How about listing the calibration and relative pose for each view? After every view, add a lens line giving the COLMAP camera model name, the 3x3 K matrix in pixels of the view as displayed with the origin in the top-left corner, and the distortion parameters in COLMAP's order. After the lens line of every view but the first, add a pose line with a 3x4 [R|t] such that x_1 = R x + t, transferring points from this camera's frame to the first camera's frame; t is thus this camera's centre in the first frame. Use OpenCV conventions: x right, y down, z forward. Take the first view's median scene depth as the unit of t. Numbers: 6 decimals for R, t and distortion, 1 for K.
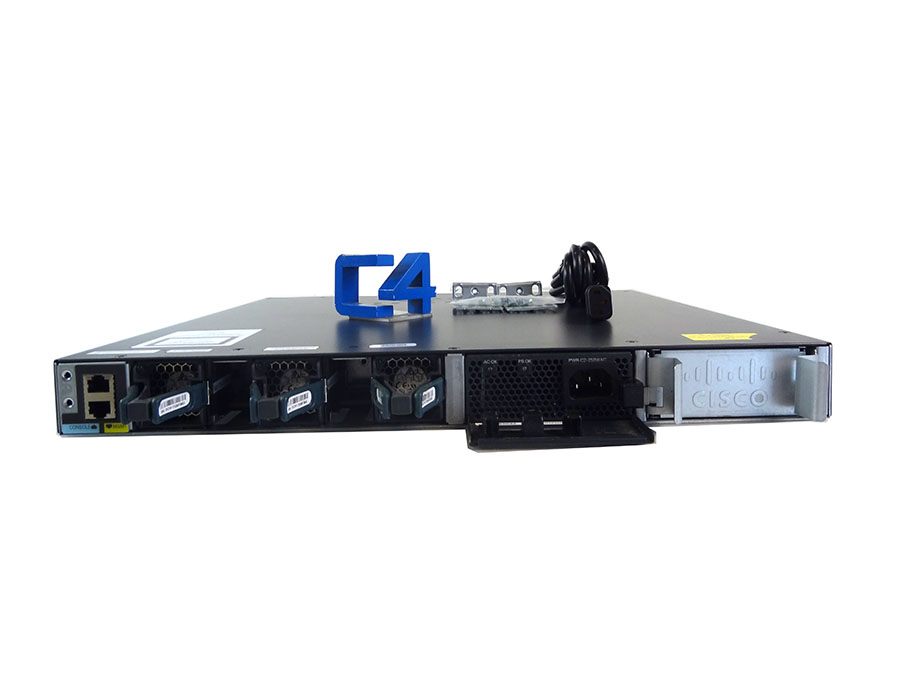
lens RADIAL K [[546.4, 0, 462.7], [0, 546.4, 339.3], [0, 0, 1]] dist [-0.001390, -0.000089]
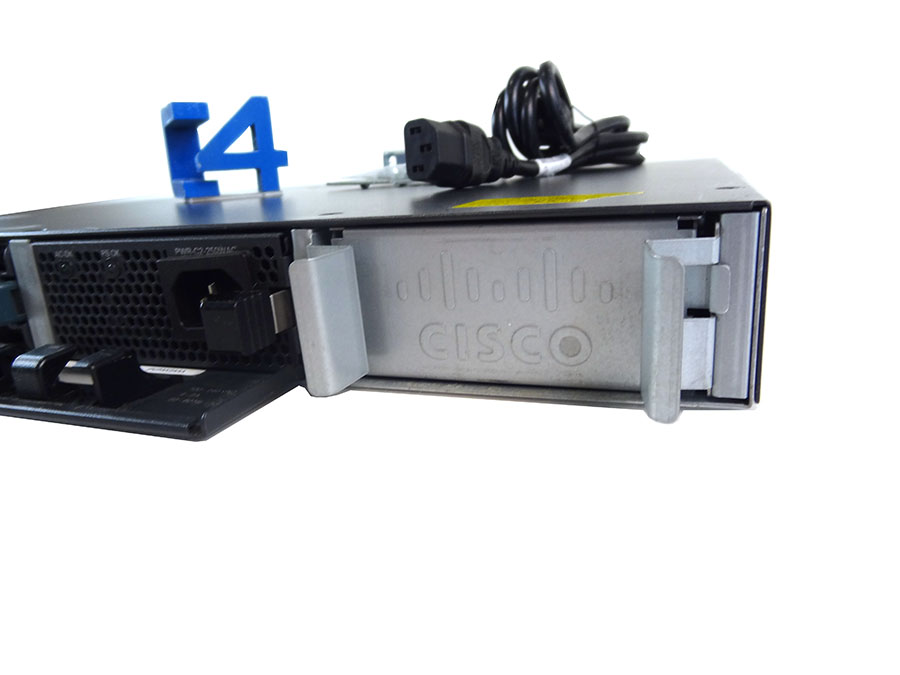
lens RADIAL K [[542.5, 0, 449.0], [0, 542.5, 335.1], [0, 0, 1]] dist [-0.001347, 0.000586]
pose [[0.946453, 0.051033, -0.318783, 0.590913], [0.004595, 0.985198, 0.171360, 0.029617], [0.322809, -0.163649, 0.932209, 0.594077]]
